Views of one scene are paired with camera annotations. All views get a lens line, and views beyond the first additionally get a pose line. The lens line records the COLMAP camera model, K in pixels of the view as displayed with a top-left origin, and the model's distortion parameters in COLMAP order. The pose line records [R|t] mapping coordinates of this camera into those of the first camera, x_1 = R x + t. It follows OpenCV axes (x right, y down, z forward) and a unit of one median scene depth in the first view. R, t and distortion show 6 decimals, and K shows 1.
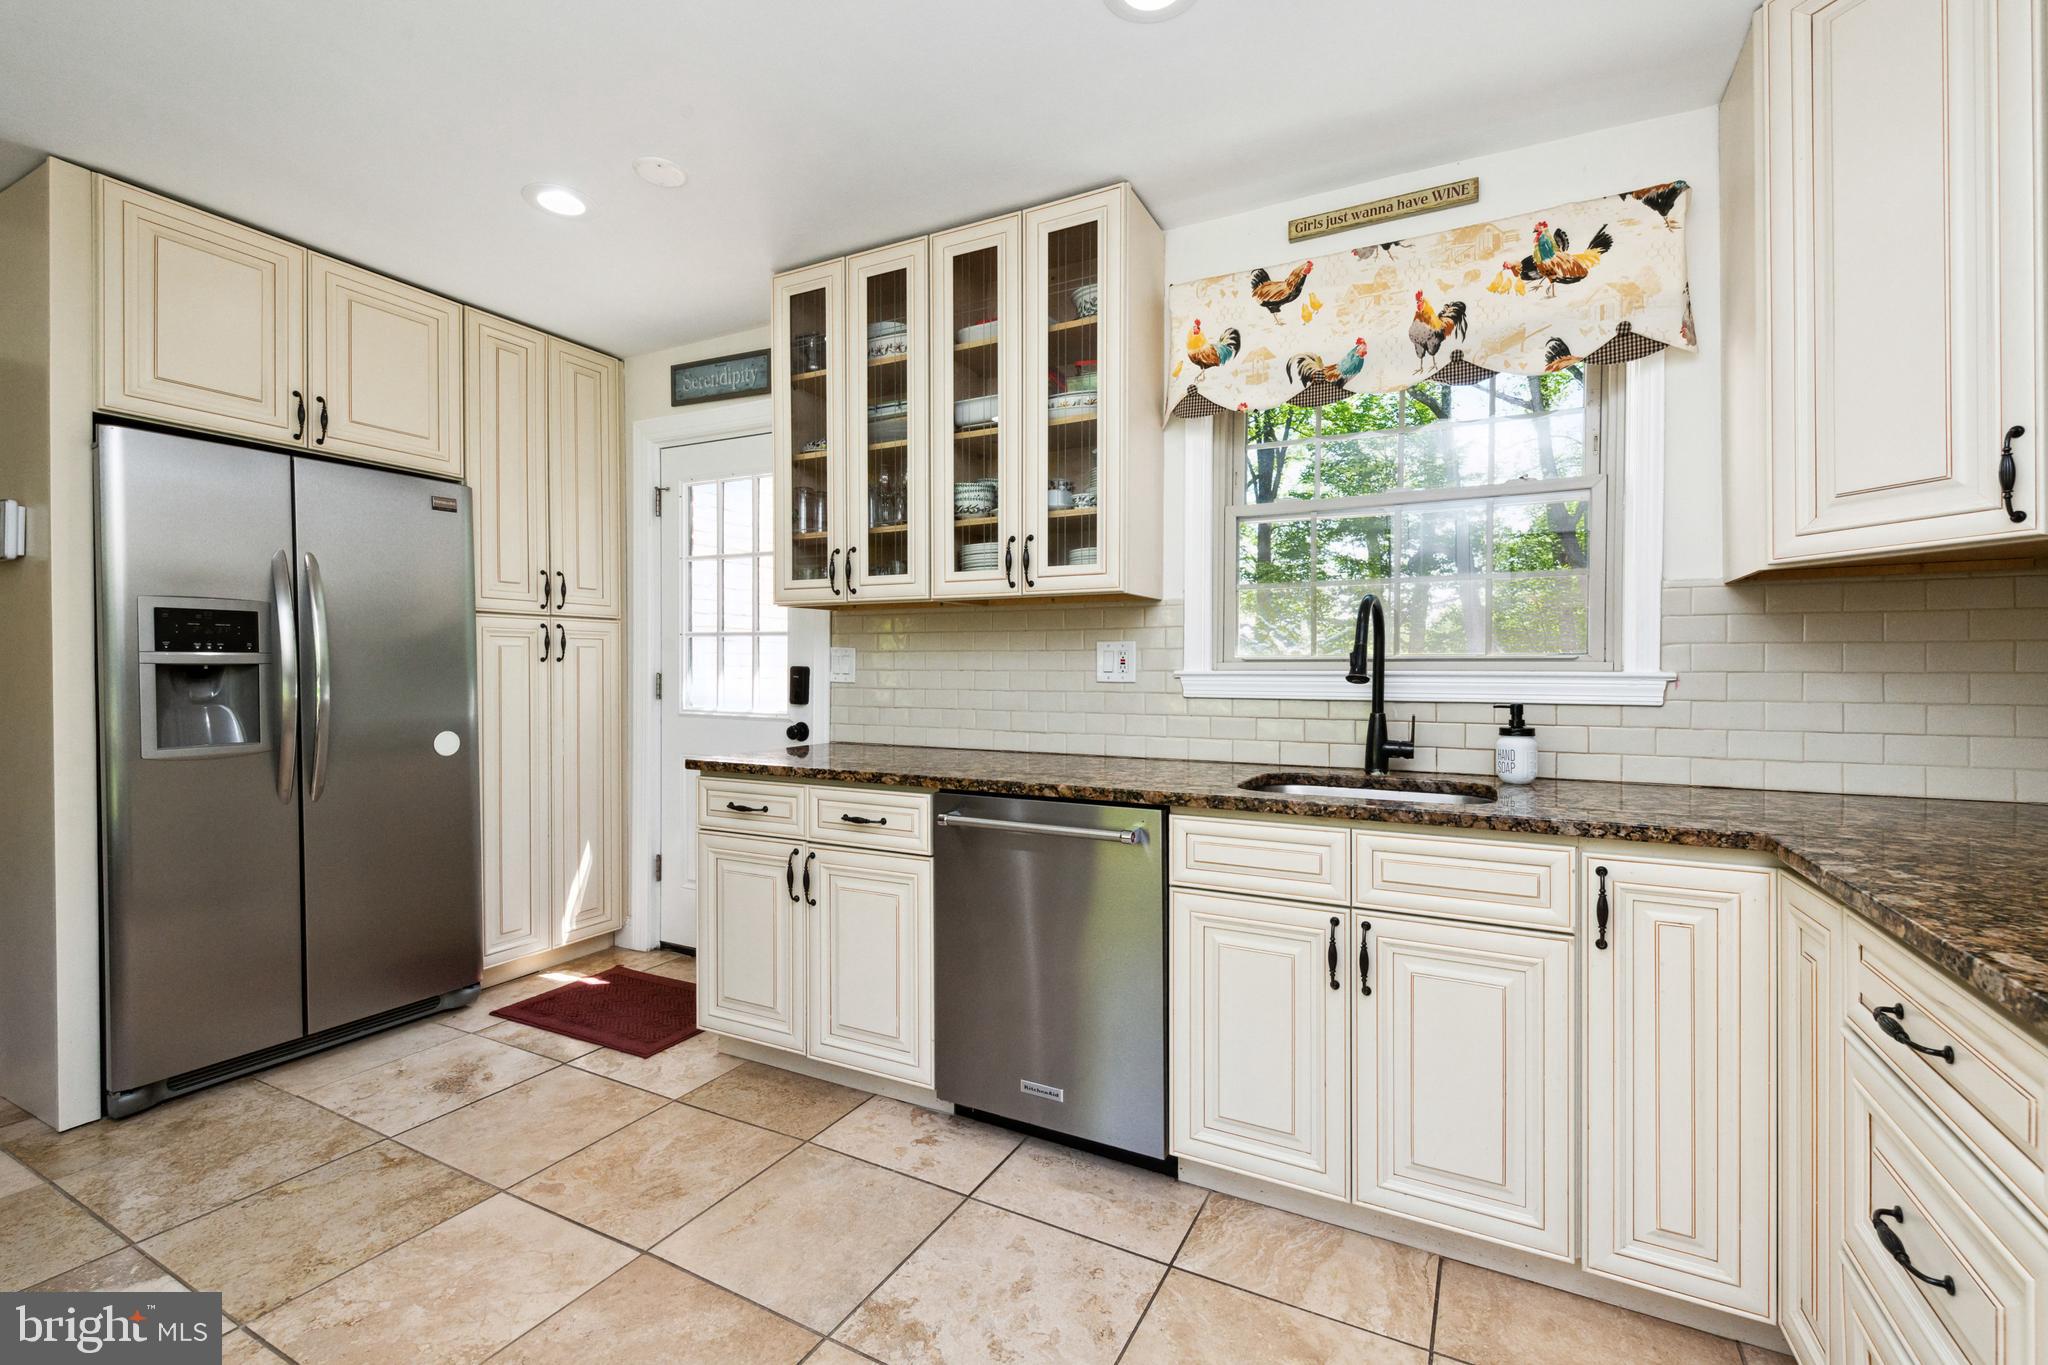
lens RADIAL K [[906.2, 0, 1033.9], [0, 906.2, 675.9], [0, 0, 1]] dist [0.009110, -0.002490]
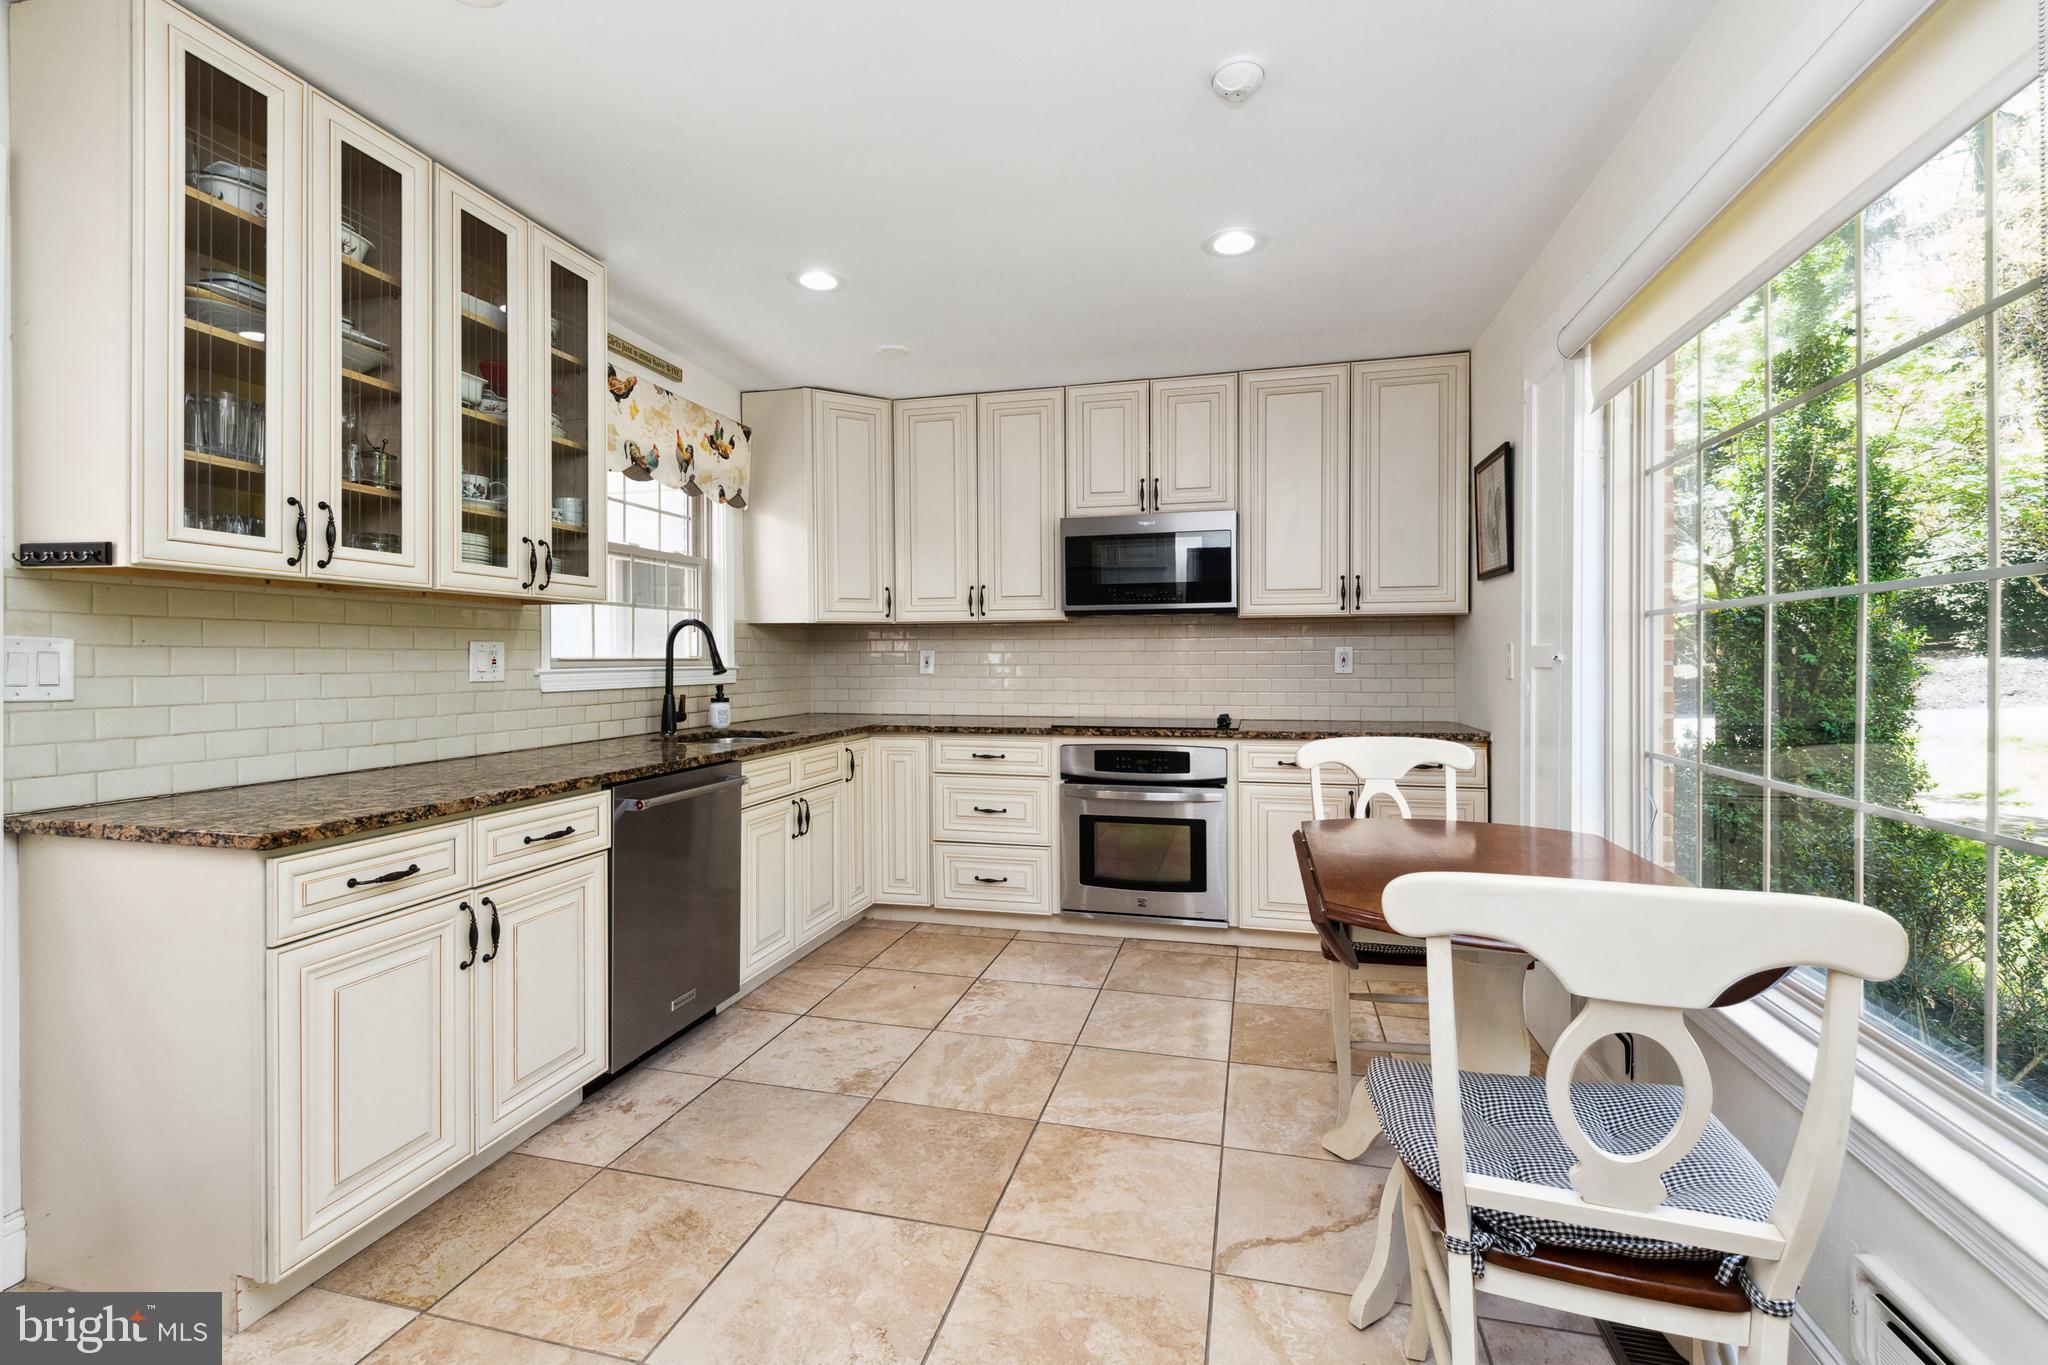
lens RADIAL K [[906.2, 0, 1063.6], [0, 906.2, 662.4], [0, 0, 1]] dist [0.009110, -0.002490]
pose [[-0.282999, -0.006829, 0.959096, -1.165524], [0.007015, 0.999933, 0.009190, -0.021240], [-0.959095, 0.009329, -0.282932, 0.720513]]
